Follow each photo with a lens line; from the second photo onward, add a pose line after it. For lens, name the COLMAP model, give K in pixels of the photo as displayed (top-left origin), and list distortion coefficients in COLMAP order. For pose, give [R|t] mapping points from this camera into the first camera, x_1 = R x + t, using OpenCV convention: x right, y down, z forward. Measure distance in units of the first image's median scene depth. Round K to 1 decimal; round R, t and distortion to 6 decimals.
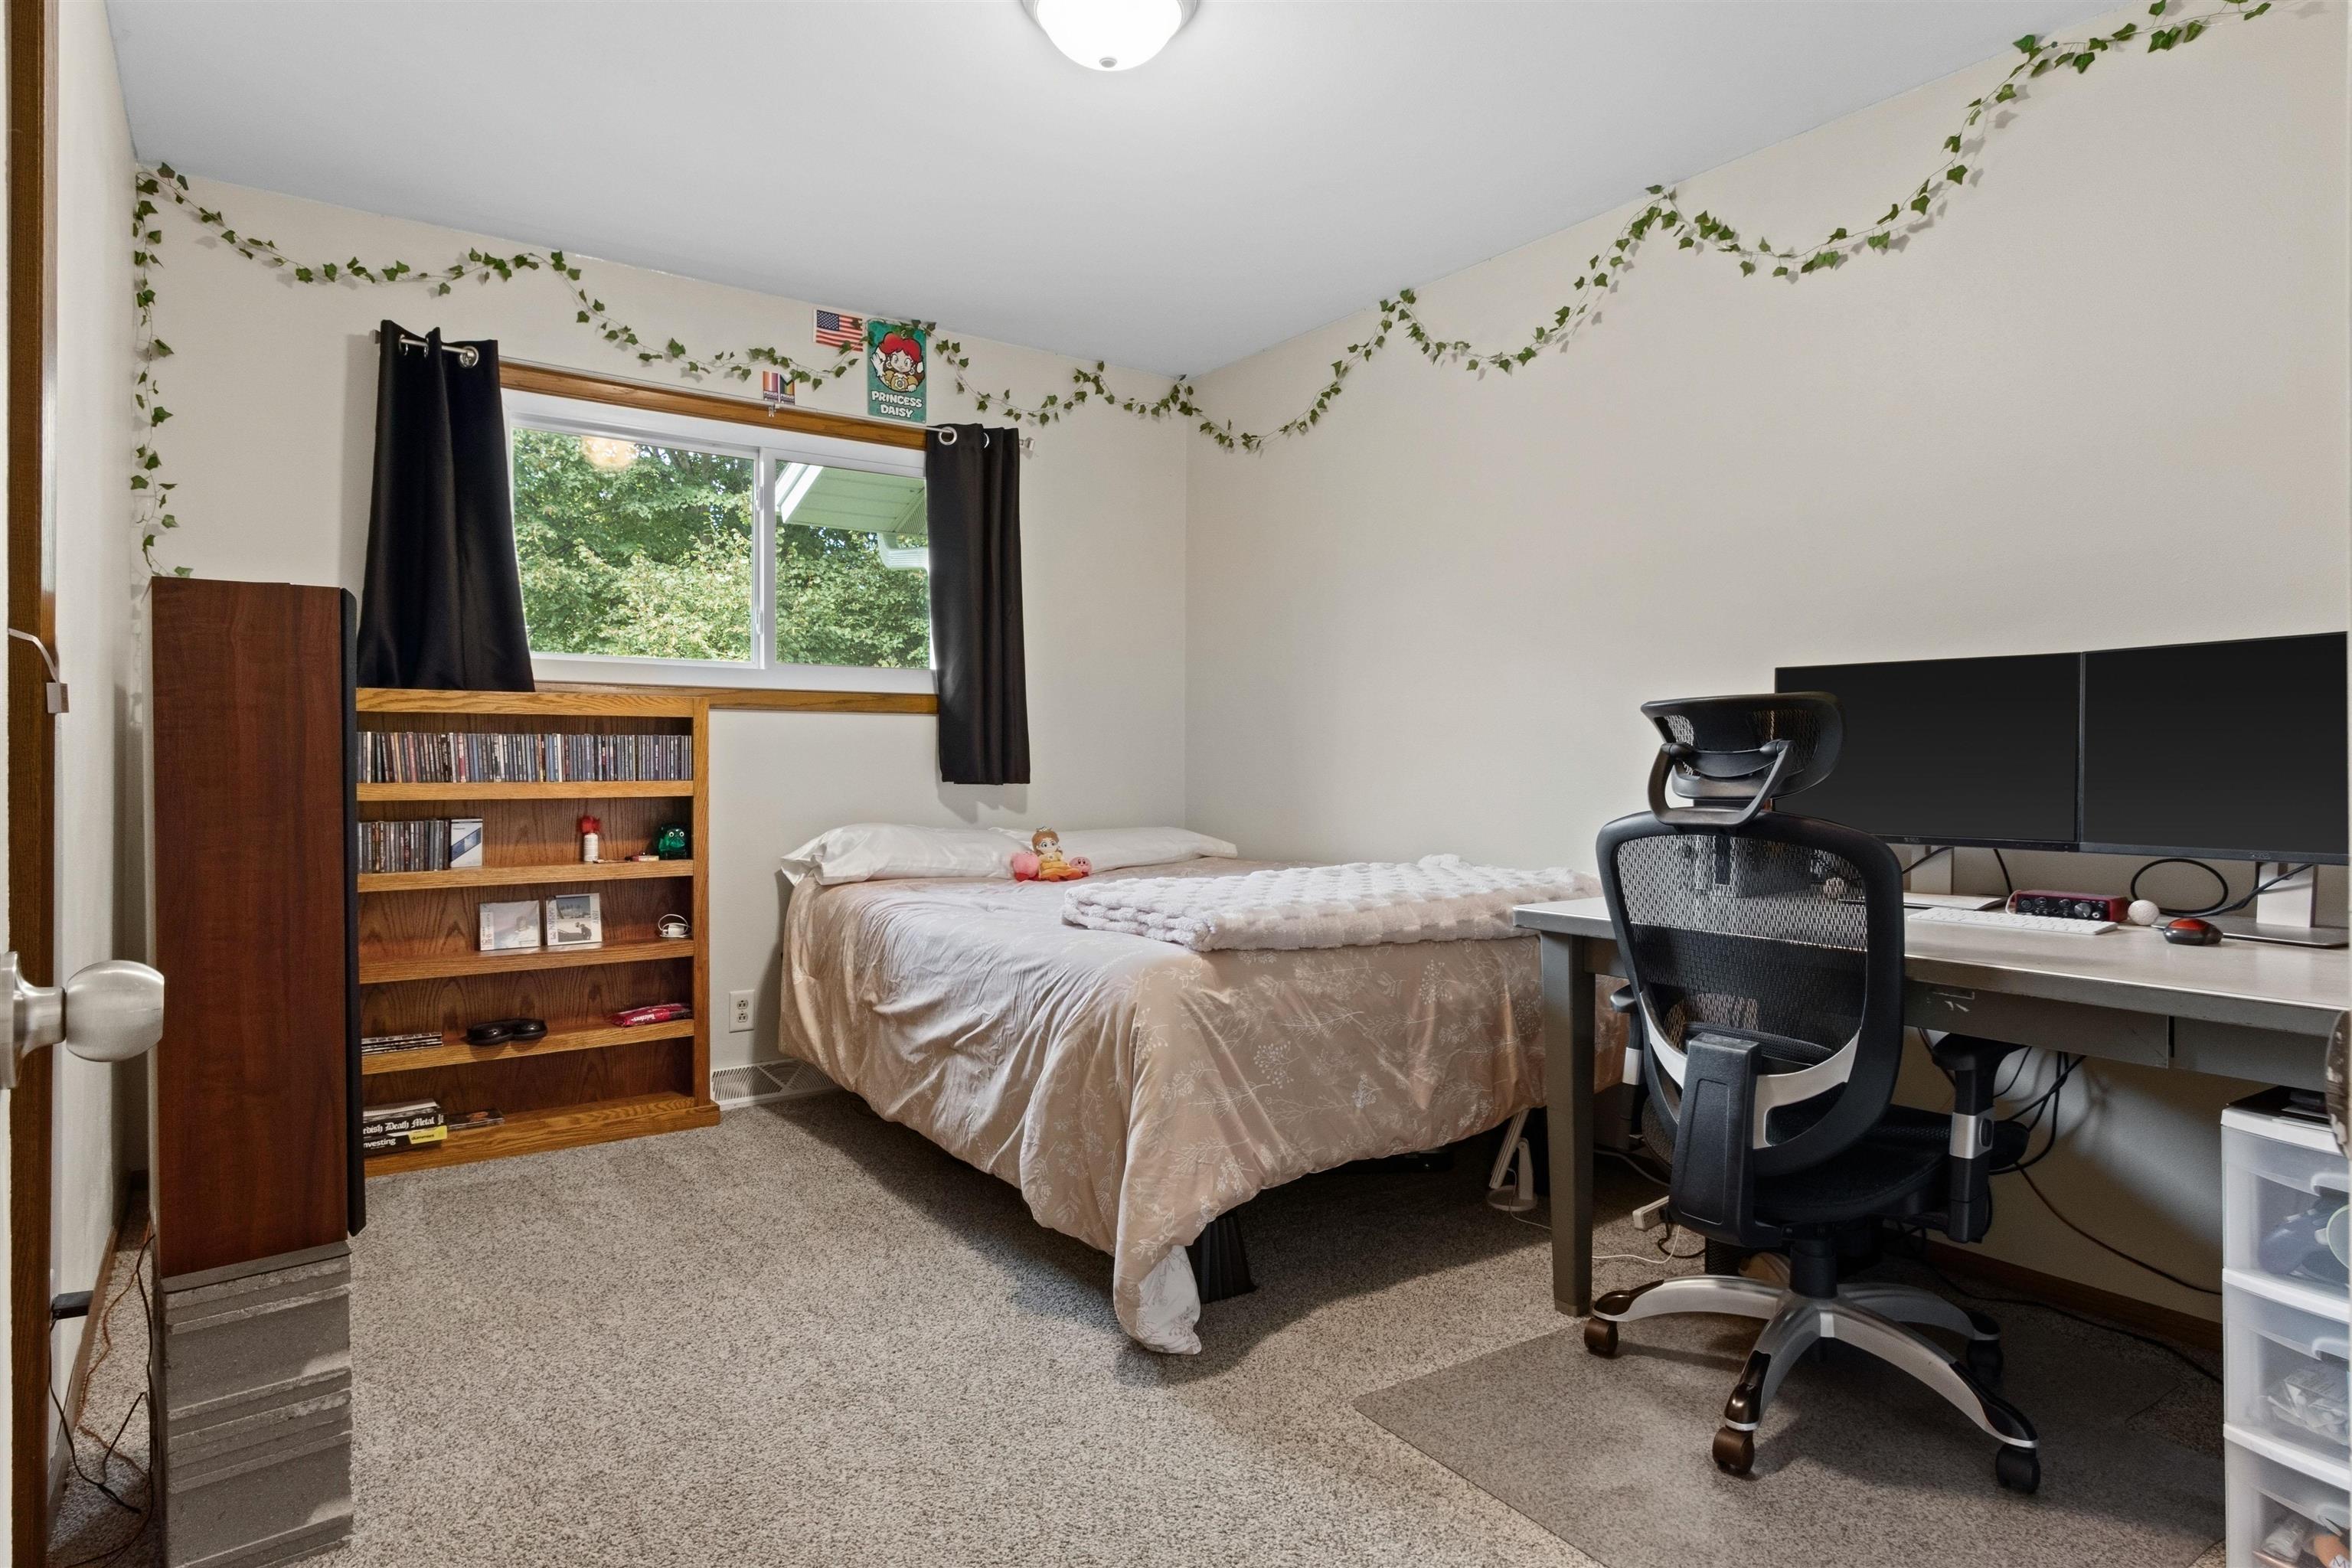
lens RADIAL K [[1292.9, 0, 1175.6], [0, 1292.9, 762.7], [0, 0, 1]] dist [-0.001051, -0.000858]
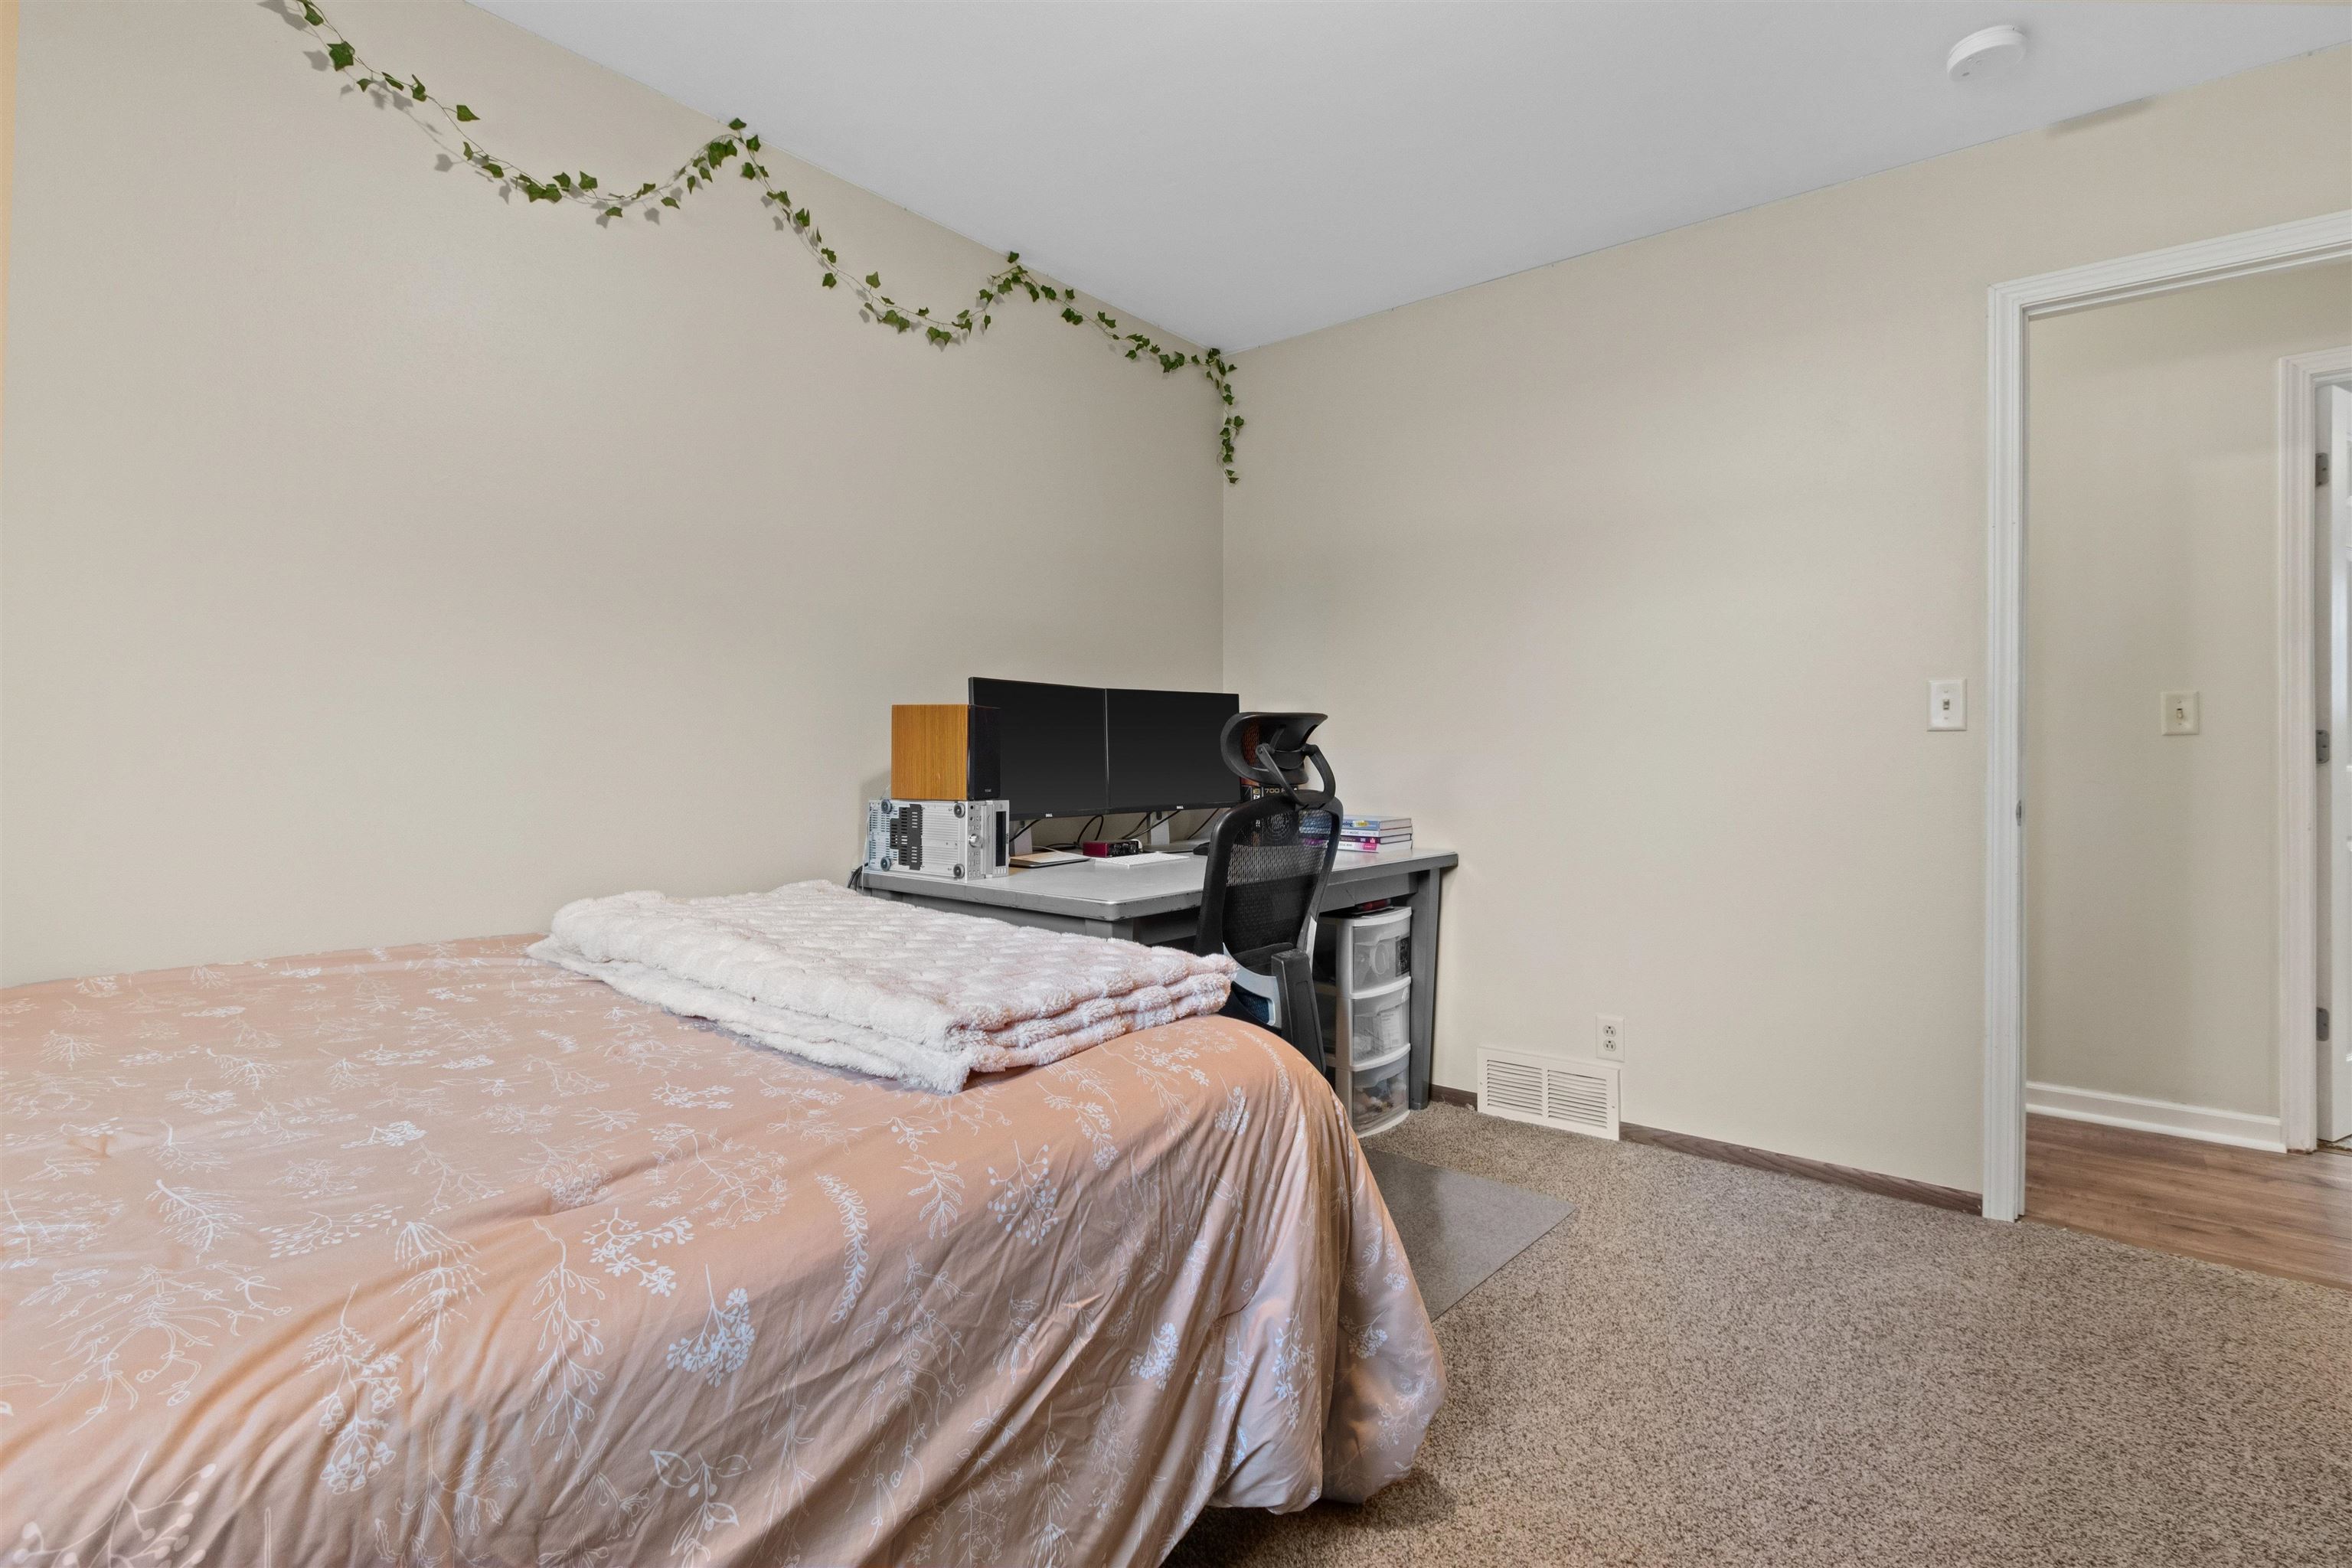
lens RADIAL K [[1073.3, 0, 1178.4], [0, 1073.3, 768.5], [0, 0, 1]] dist [0.000371, 0.000108]
pose [[-0.241391, -0.014057, 0.970326, -0.549390], [-0.000646, 0.999897, 0.014325, -0.005059], [-0.970428, 0.002831, -0.241375, 1.103716]]
